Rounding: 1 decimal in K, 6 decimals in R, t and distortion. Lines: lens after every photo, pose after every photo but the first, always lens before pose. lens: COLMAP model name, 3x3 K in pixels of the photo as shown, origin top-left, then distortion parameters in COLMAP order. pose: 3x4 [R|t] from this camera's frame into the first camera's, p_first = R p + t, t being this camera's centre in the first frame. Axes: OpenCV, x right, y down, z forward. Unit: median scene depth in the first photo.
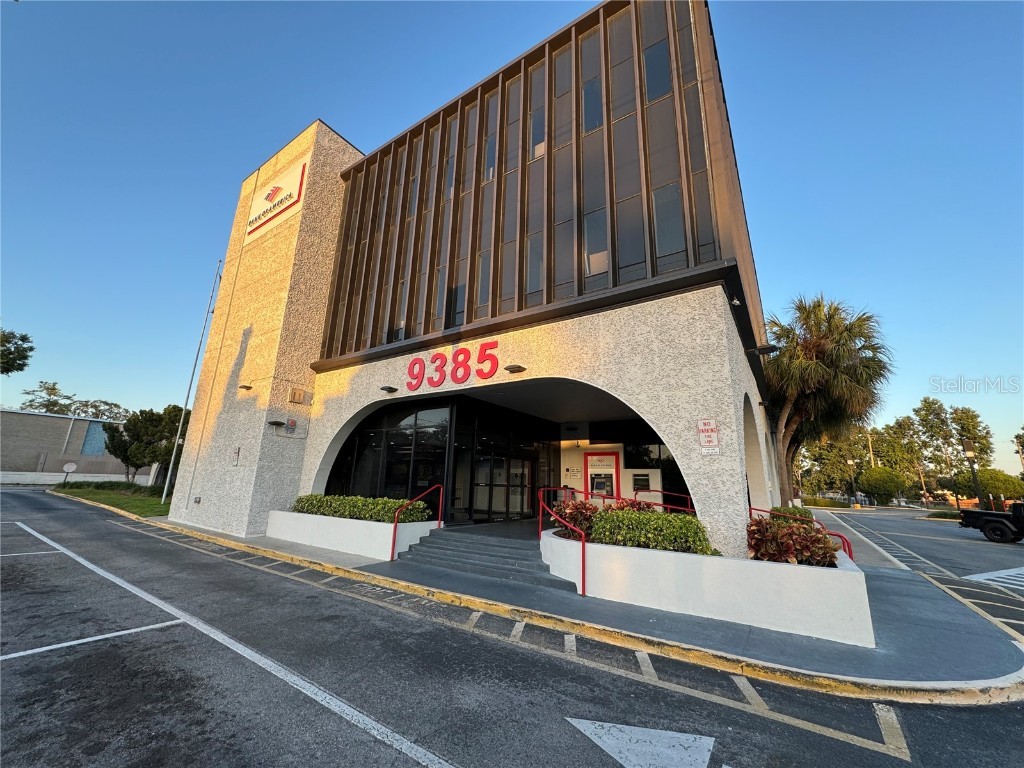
lens RADIAL K [[404.5, 0, 511.9], [0, 404.5, 383.6], [0, 0, 1]] dist [0.001574, 0.000097]
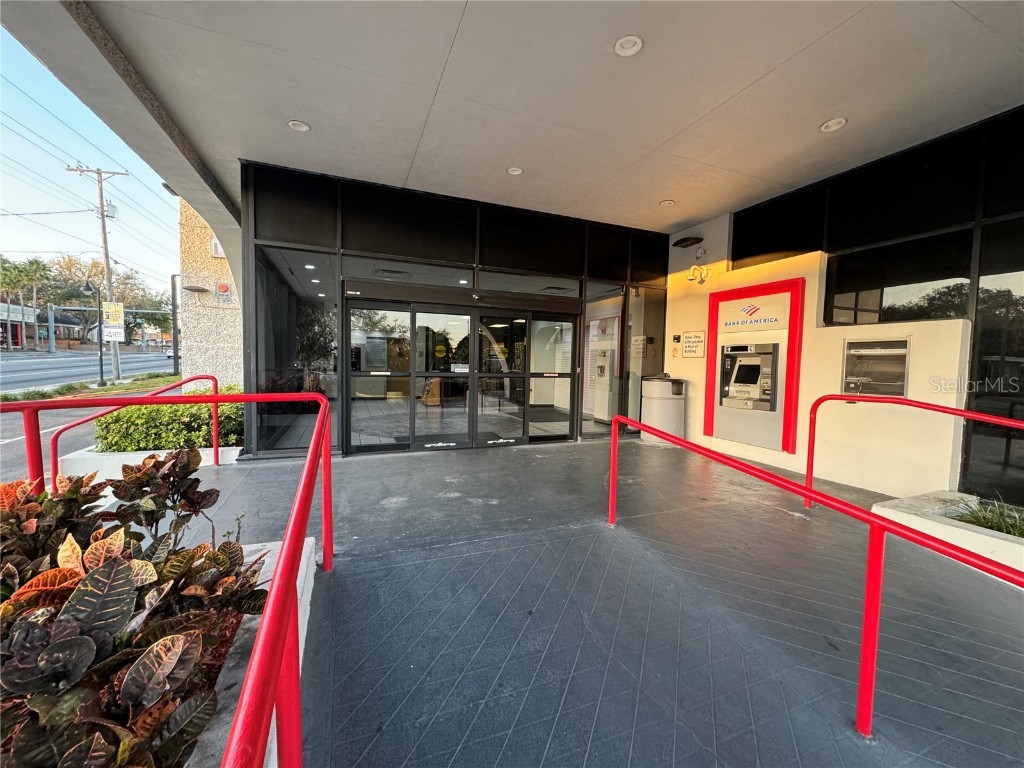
lens RADIAL K [[404.5, 0, 510.1], [0, 404.5, 381.1], [0, 0, 1]] dist [0.001574, 0.000097]
pose [[0.832213, 0.018430, -0.554149, 0.244117], [0.137942, 0.961141, 0.239125, 0.133787], [0.537022, -0.275443, 0.797332, 0.564701]]
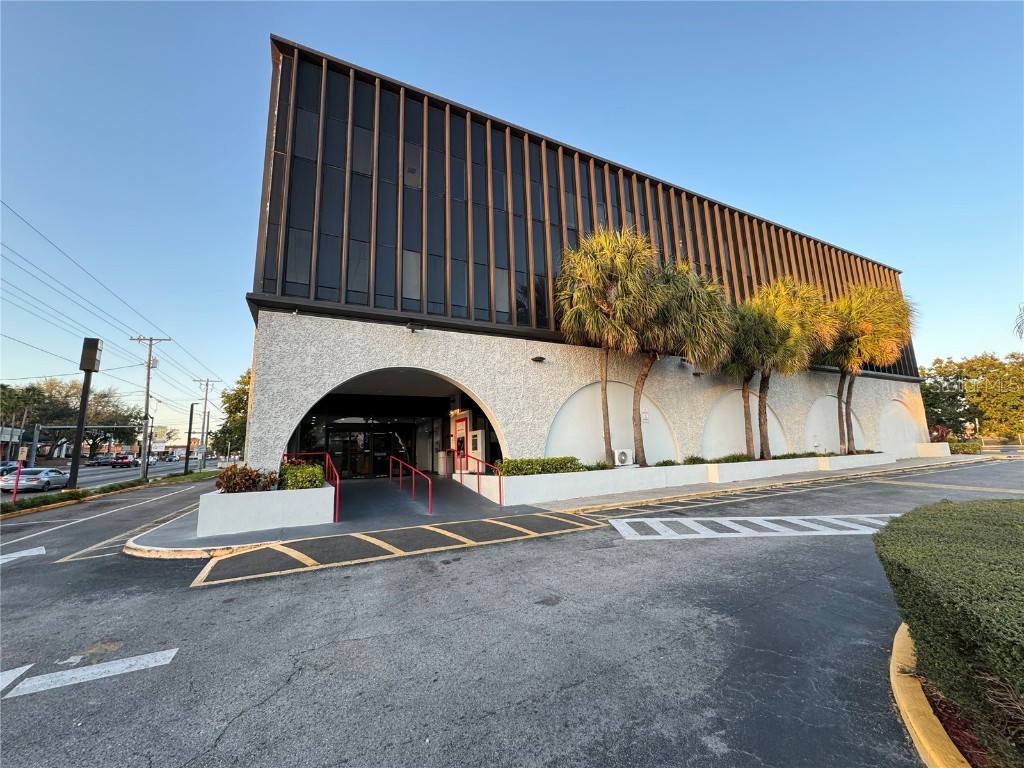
lens RADIAL K [[404.5, 0, 509.5], [0, 404.5, 382.3], [0, 0, 1]] dist [0.001574, 0.000097]
pose [[0.872074, -0.140333, -0.468821, 0.912565], [0.174945, 0.984095, 0.030853, 0.055315], [0.457034, -0.108924, 0.882754, 0.047491]]
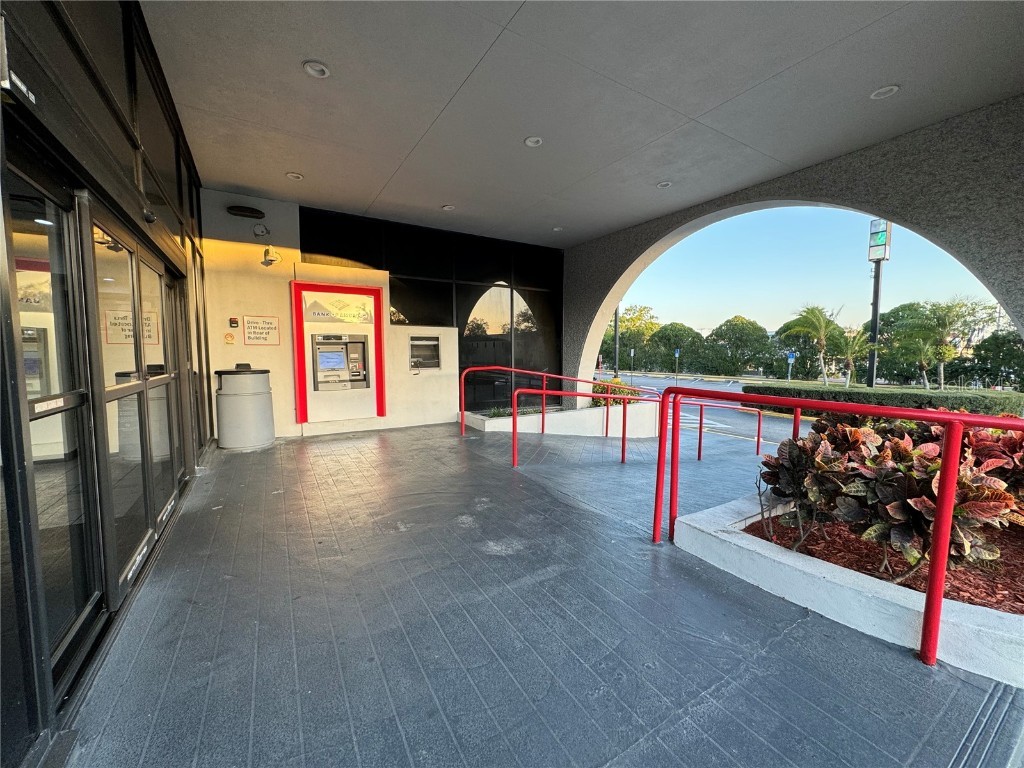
lens RADIAL K [[404.5, 0, 512.4], [0, 404.5, 385.7], [0, 0, 1]] dist [0.001574, 0.000097]
pose [[0.408196, -0.101518, 0.907232, -0.106749], [-0.211377, 0.956279, 0.202112, 0.147093], [-0.888086, -0.274269, 0.368891, 0.652605]]
